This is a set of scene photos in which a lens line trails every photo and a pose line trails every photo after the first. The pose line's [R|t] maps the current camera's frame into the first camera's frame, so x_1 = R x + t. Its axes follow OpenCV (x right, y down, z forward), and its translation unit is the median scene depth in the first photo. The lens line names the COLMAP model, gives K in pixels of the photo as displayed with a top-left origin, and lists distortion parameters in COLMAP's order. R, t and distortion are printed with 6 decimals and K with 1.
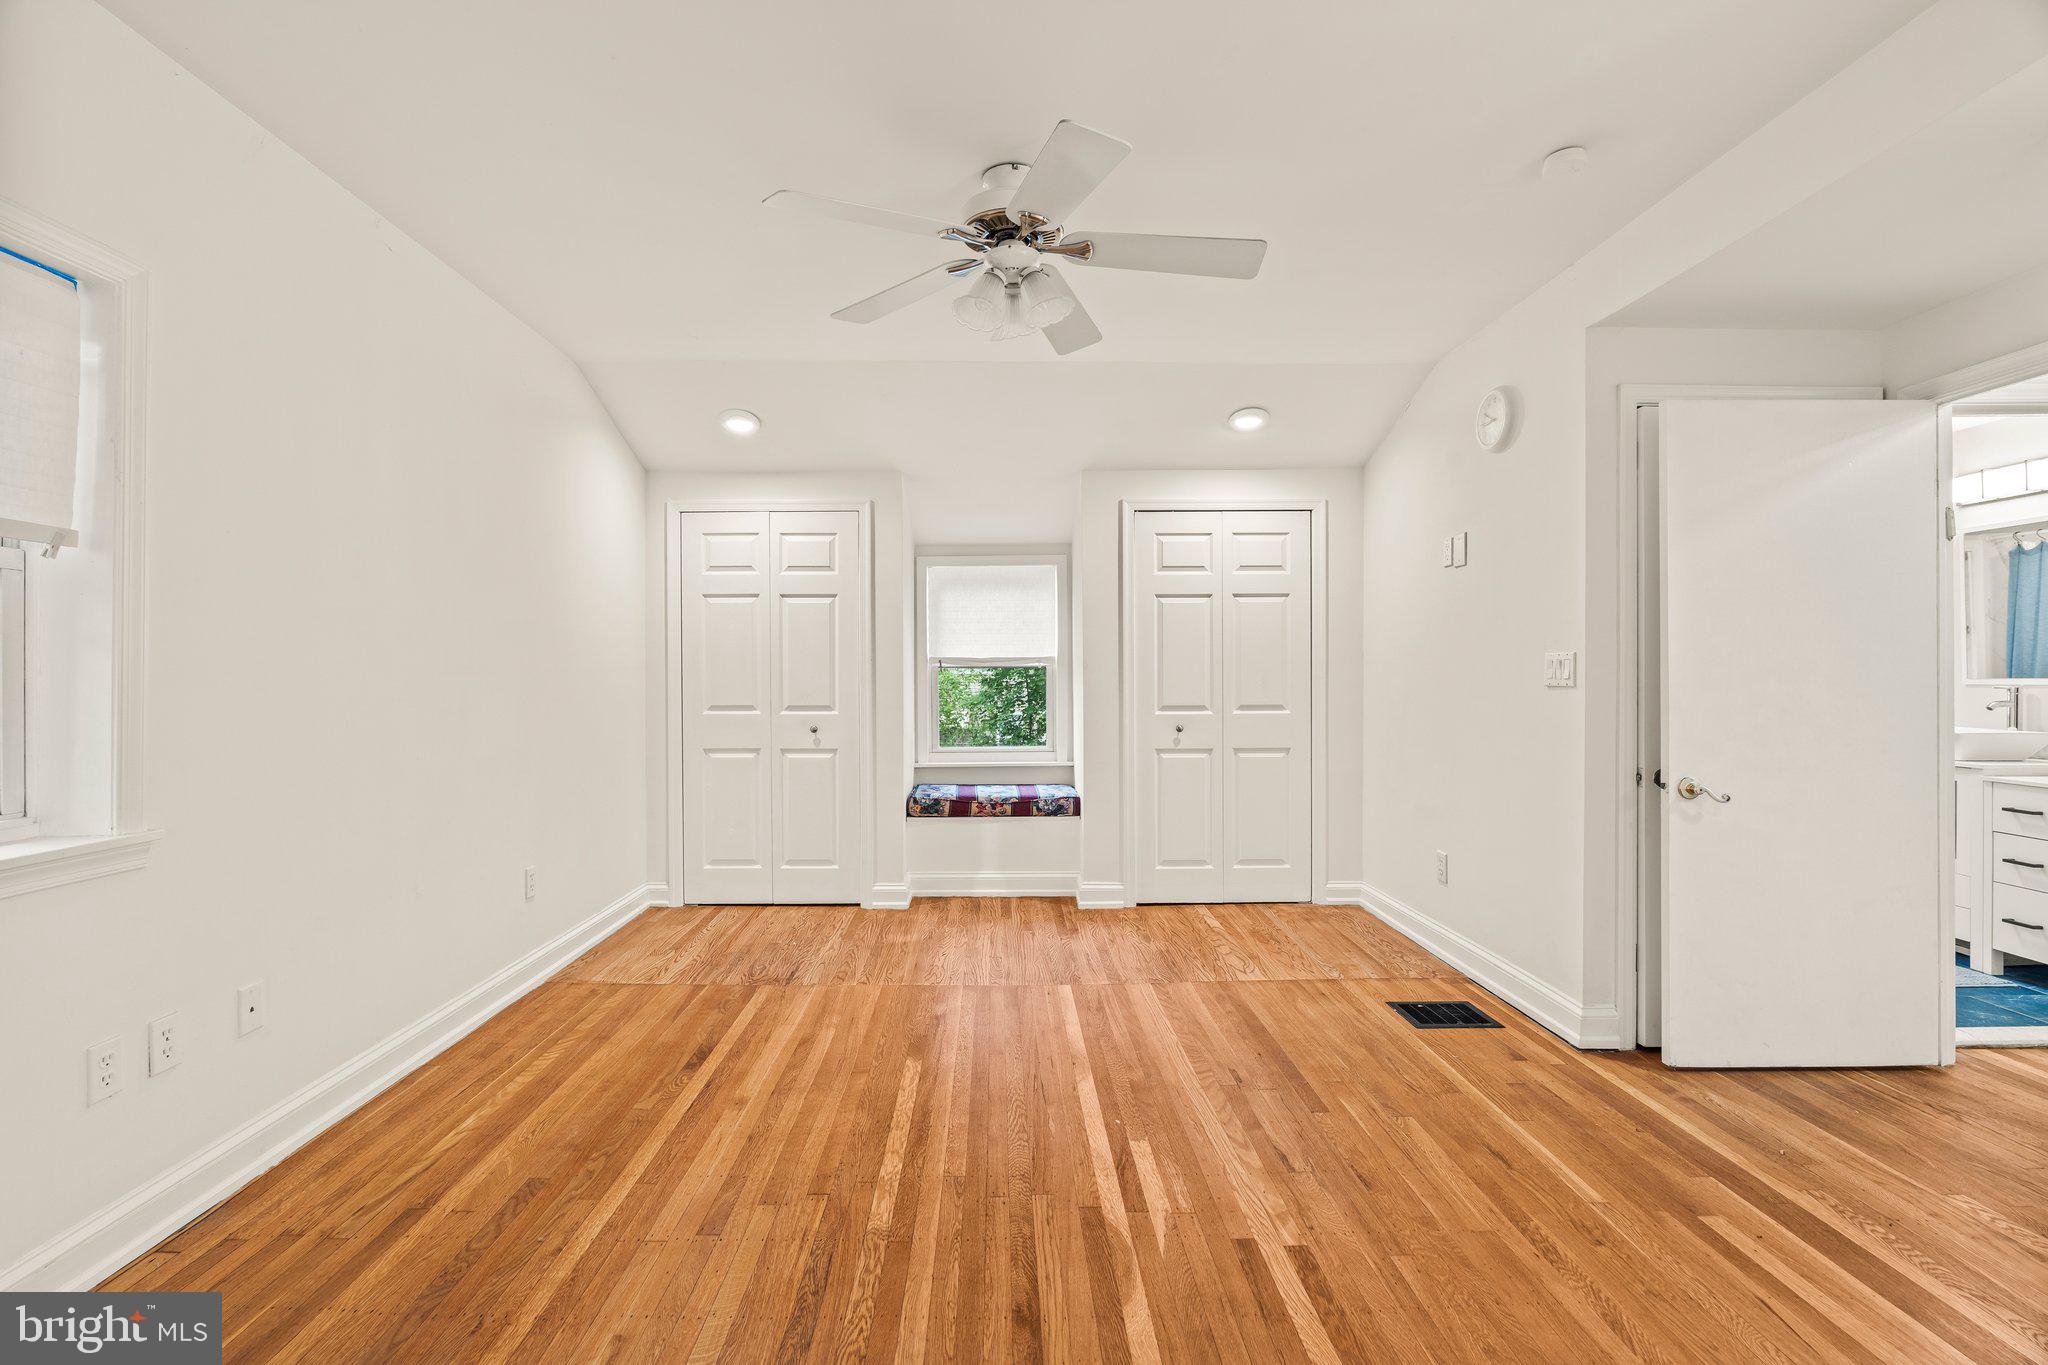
lens RADIAL K [[924.3, 0, 1008.8], [0, 924.3, 673.5], [0, 0, 1]] dist [-0.001016, 0.000942]
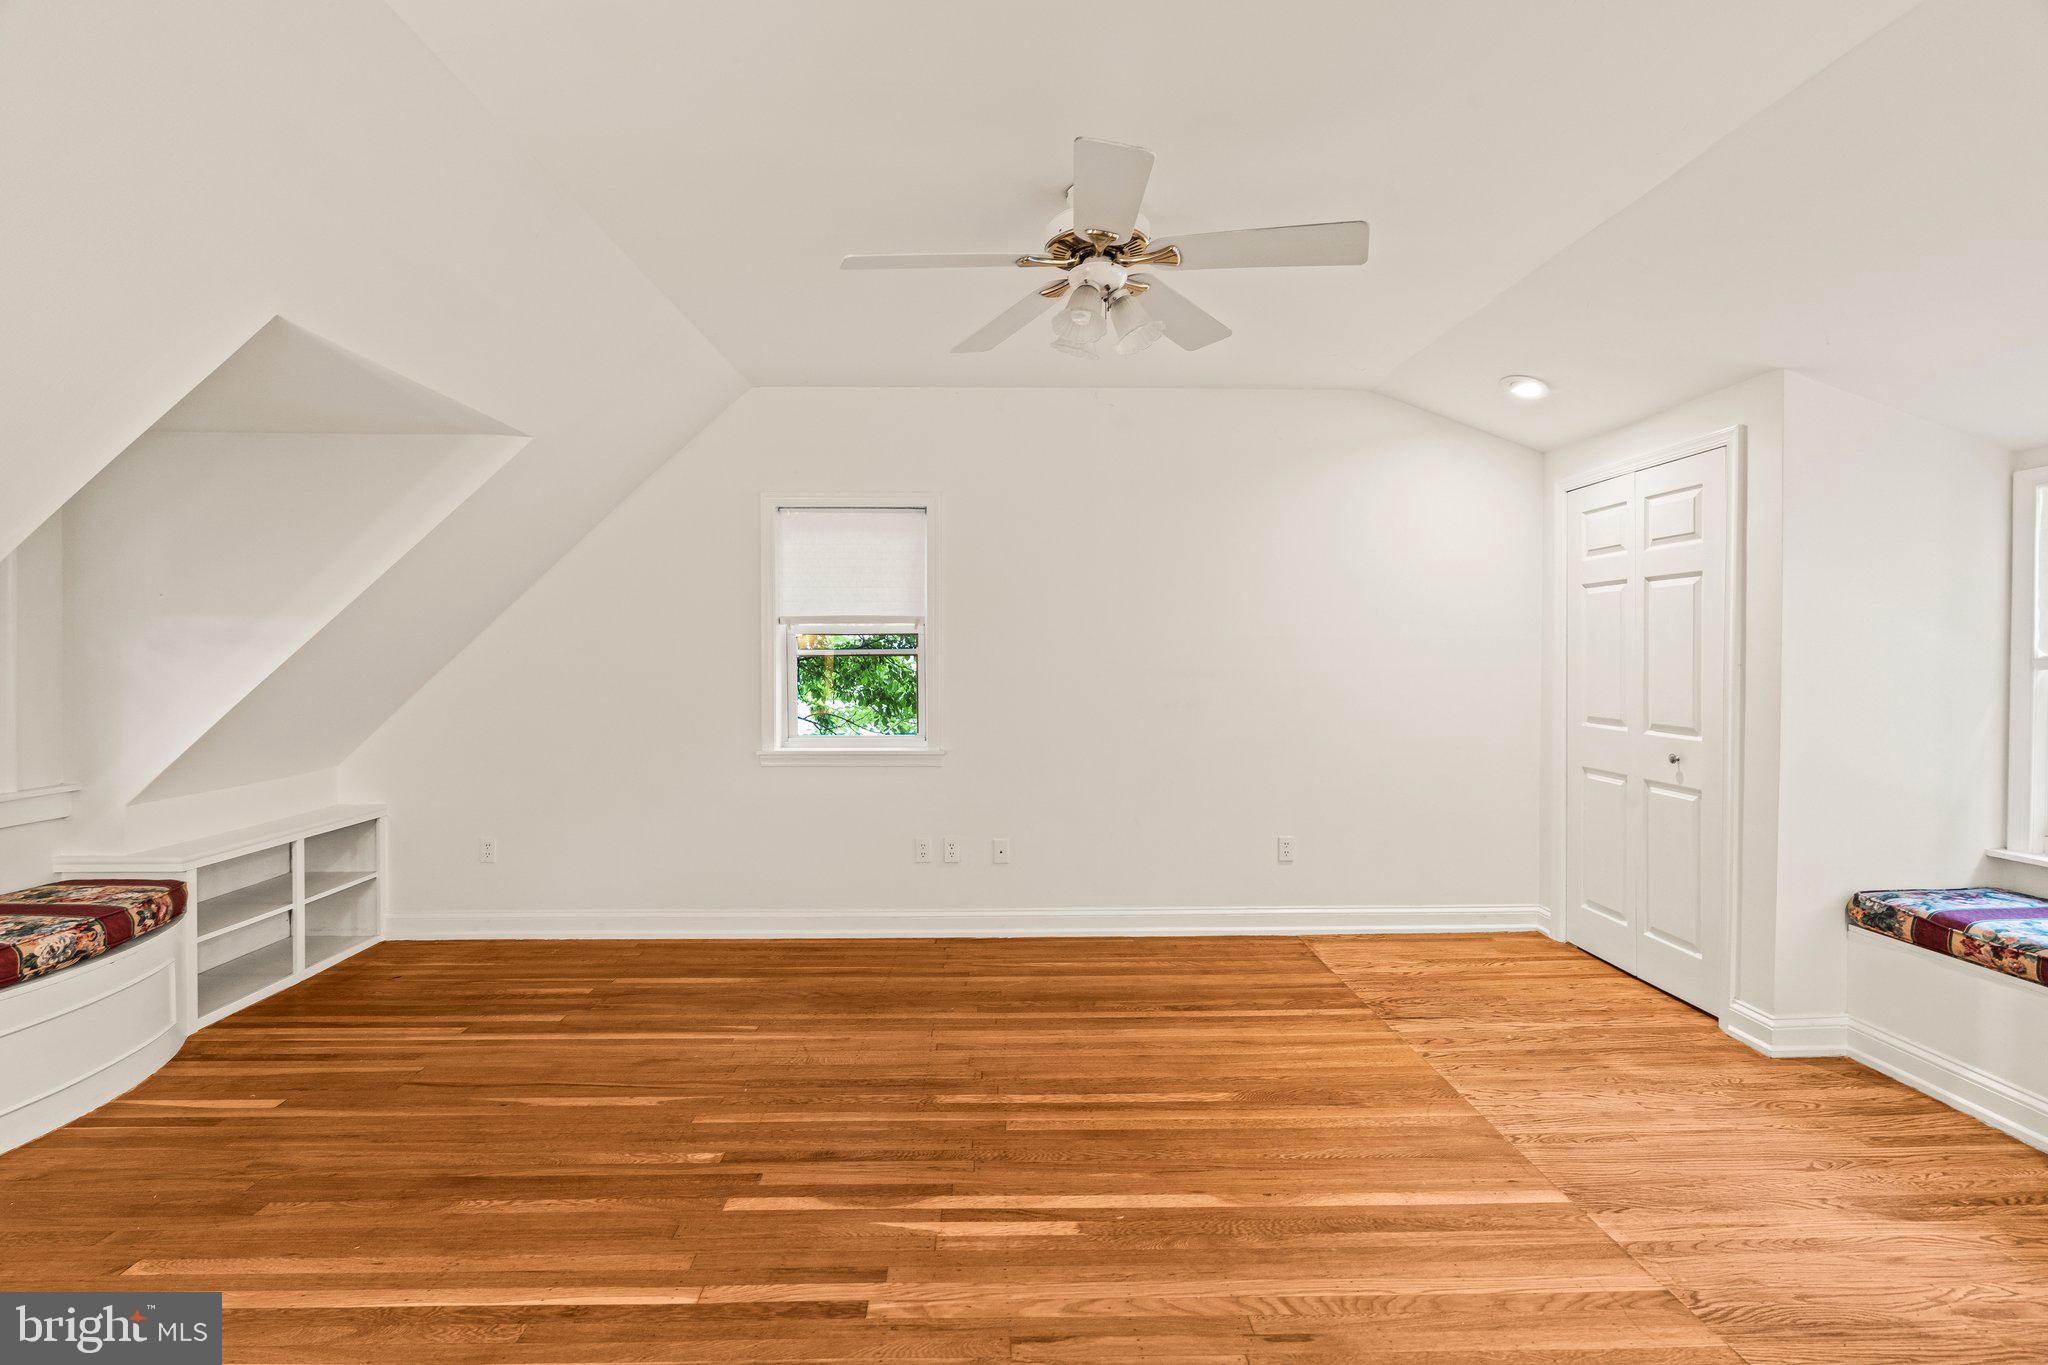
lens RADIAL K [[924.3, 0, 1008.8], [0, 924.3, 673.5], [0, 0, 1]] dist [-0.001016, 0.000942]
pose [[0.000155, 0.022410, -0.999749, 0.885004], [0.003333, 0.999743, 0.022411, -0.042947], [0.999994, -0.003336, 0.000080, 0.810762]]
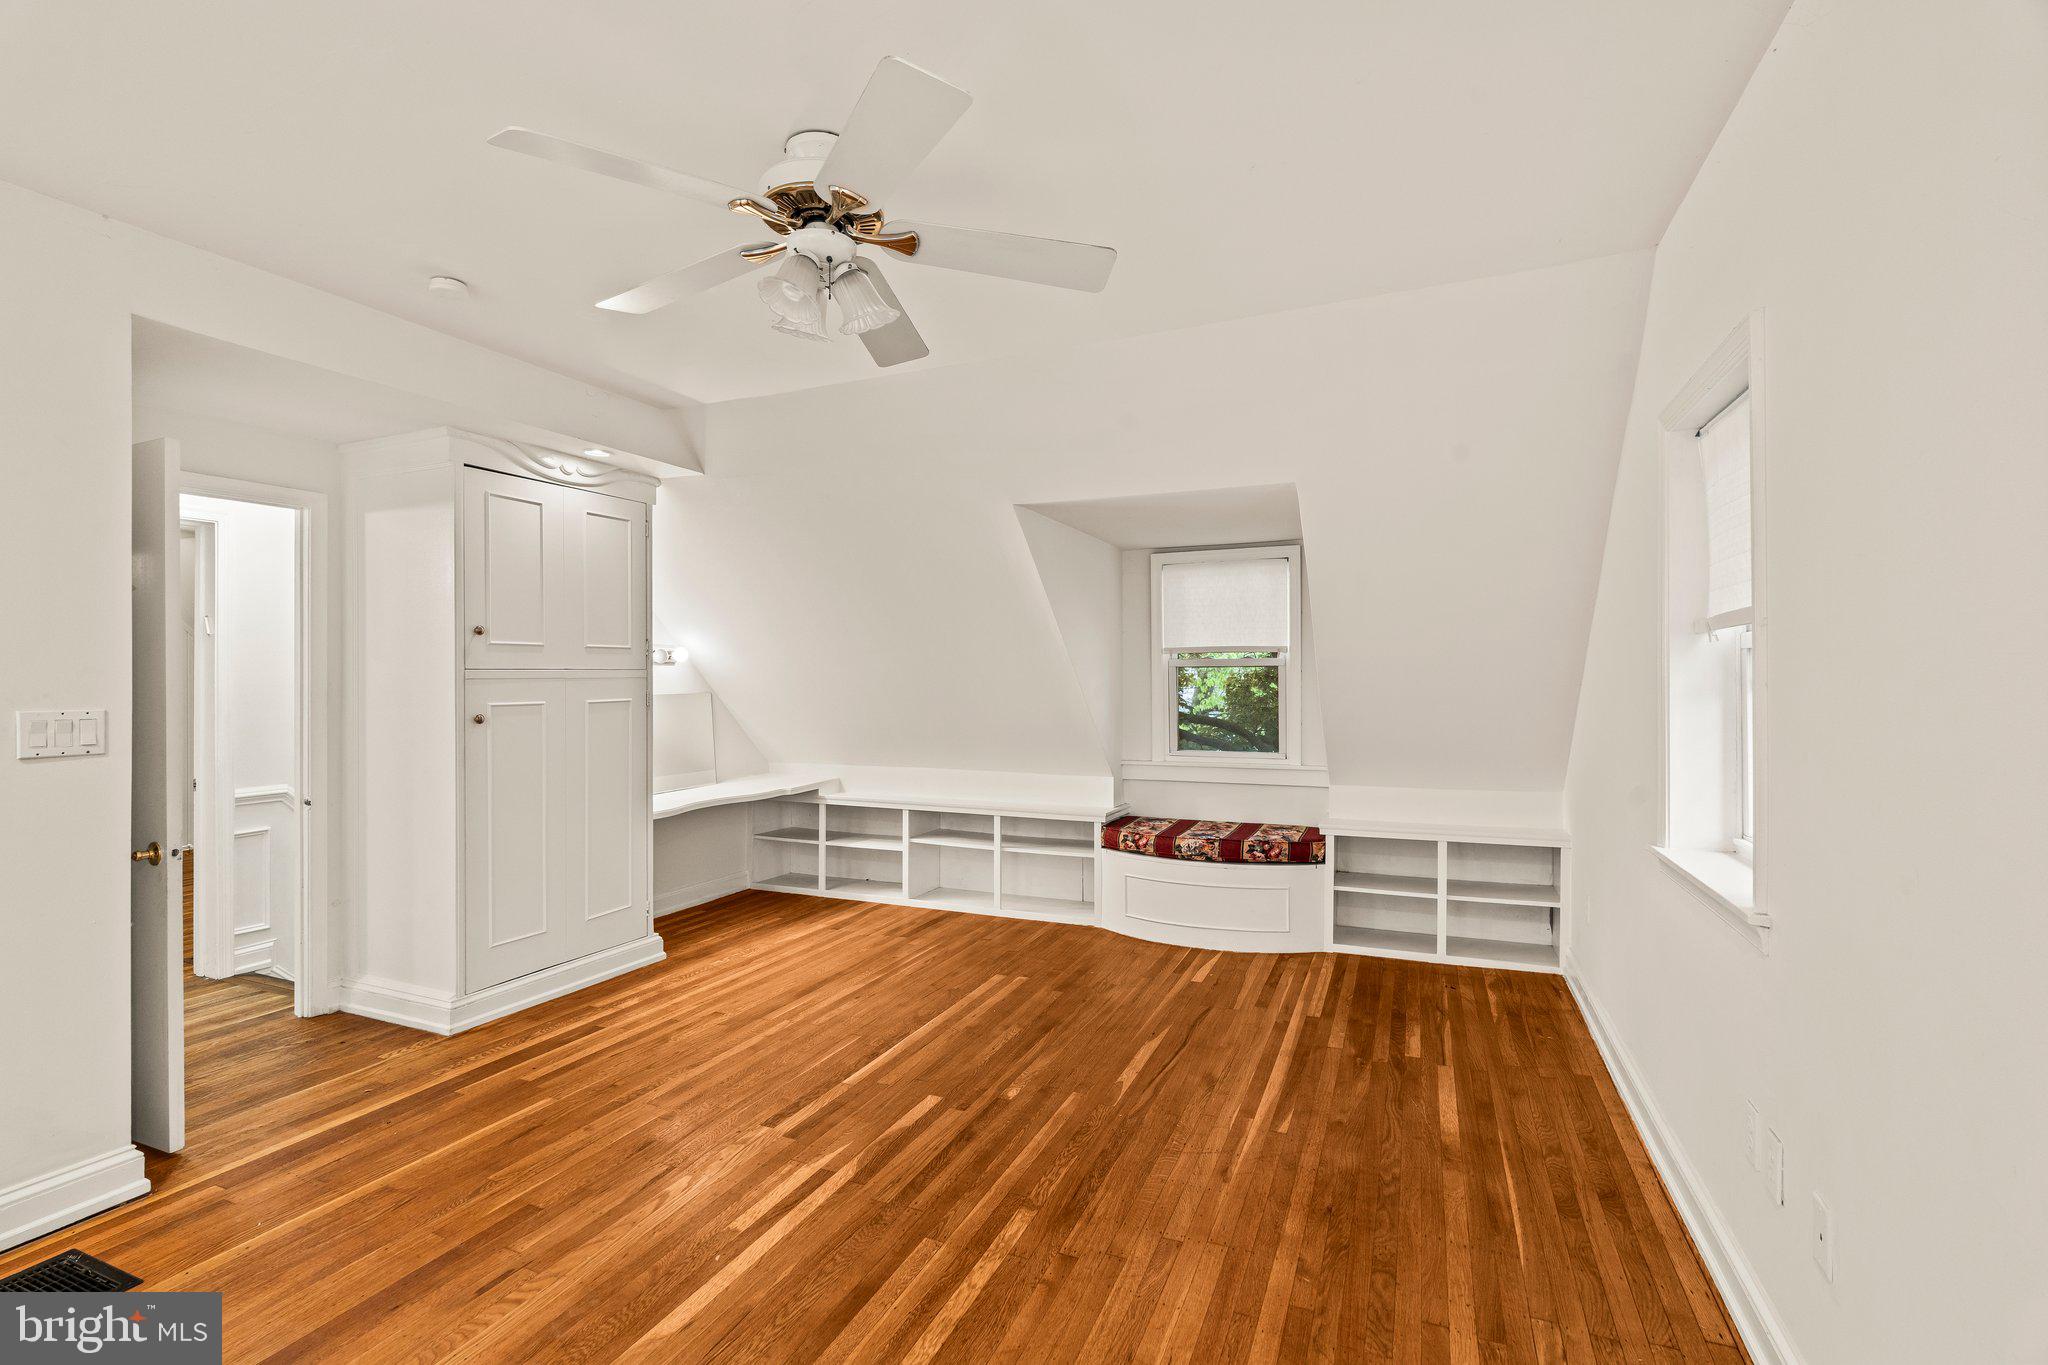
lens RADIAL K [[924.3, 0, 1008.8], [0, 924.3, 673.5], [0, 0, 1]] dist [-0.001016, 0.000942]
pose [[-0.908464, 0.006881, 0.417906, -0.445592], [0.002422, 0.999934, -0.011200, -0.045035], [-0.417956, -0.009162, -0.908421, 1.515526]]
